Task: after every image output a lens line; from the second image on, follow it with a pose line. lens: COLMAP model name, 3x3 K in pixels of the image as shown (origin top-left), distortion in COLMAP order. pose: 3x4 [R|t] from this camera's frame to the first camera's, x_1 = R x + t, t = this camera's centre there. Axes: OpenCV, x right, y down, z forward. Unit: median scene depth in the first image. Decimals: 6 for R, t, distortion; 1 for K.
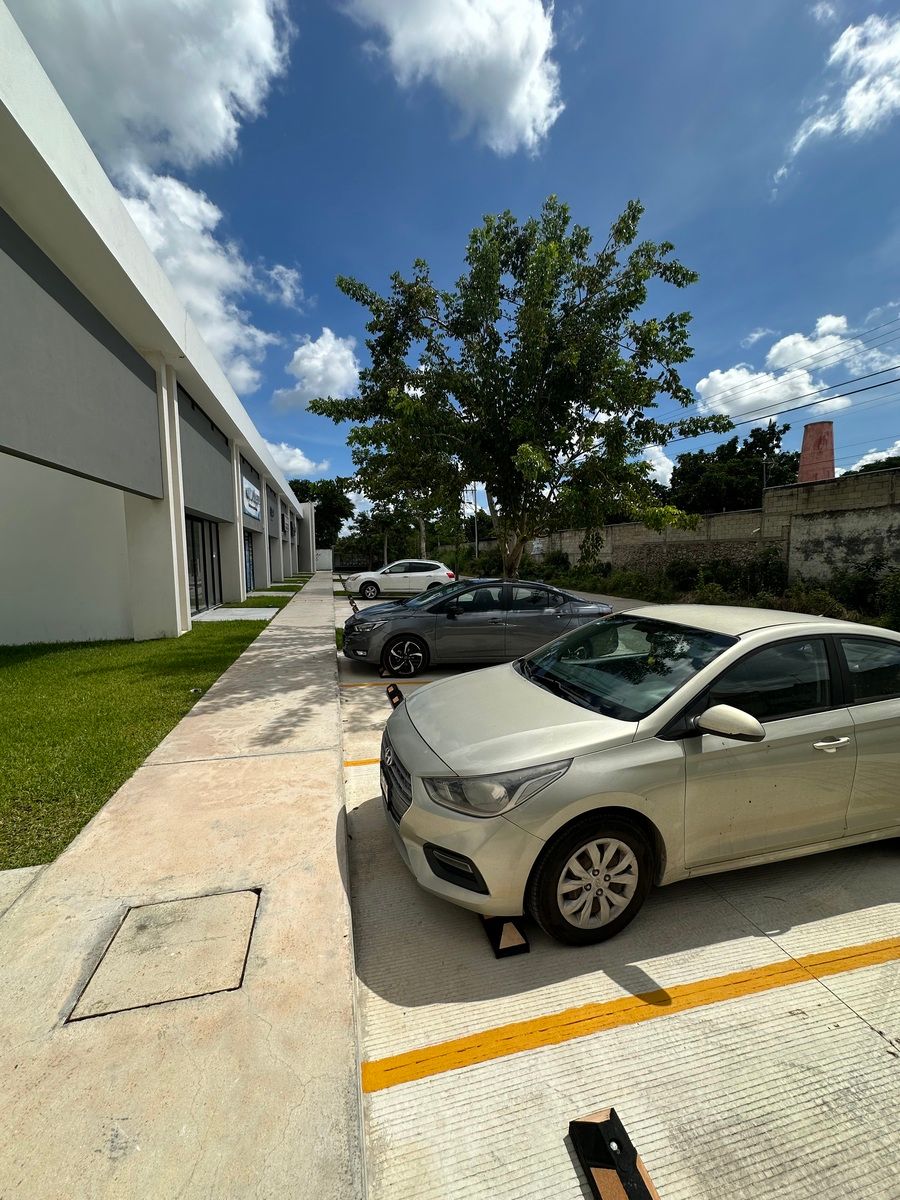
lens RADIAL K [[481.2, 0, 449.8], [0, 481.2, 601.2], [0, 0, 1]] dist [0.000540, 0.000019]
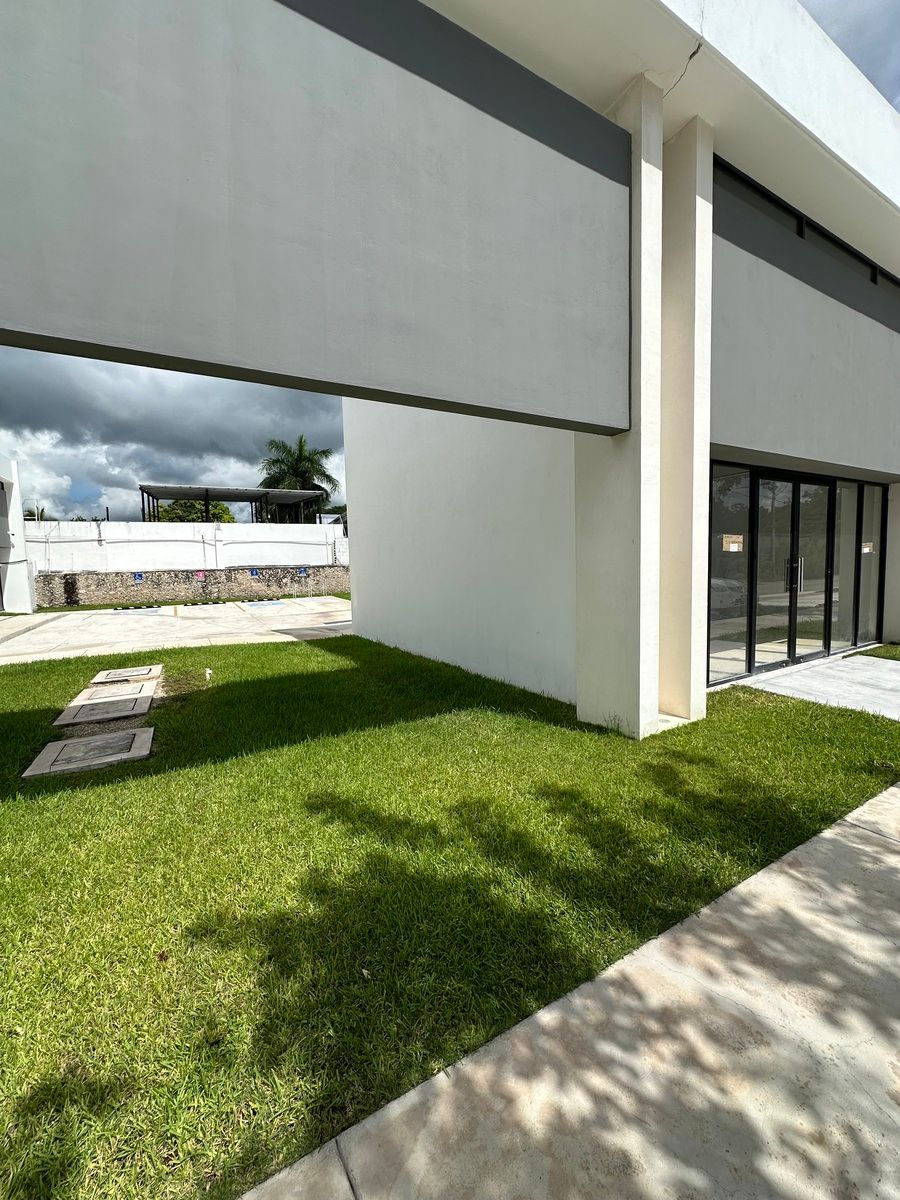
lens RADIAL K [[526.0, 0, 452.0], [0, 526.0, 602.9], [0, 0, 1]] dist [0.000254, -0.000067]
pose [[0.326890, 0.081090, -0.941577, -0.171358], [-0.069893, 0.995658, 0.061482, -0.069469], [0.942474, 0.045712, 0.331138, 0.670378]]
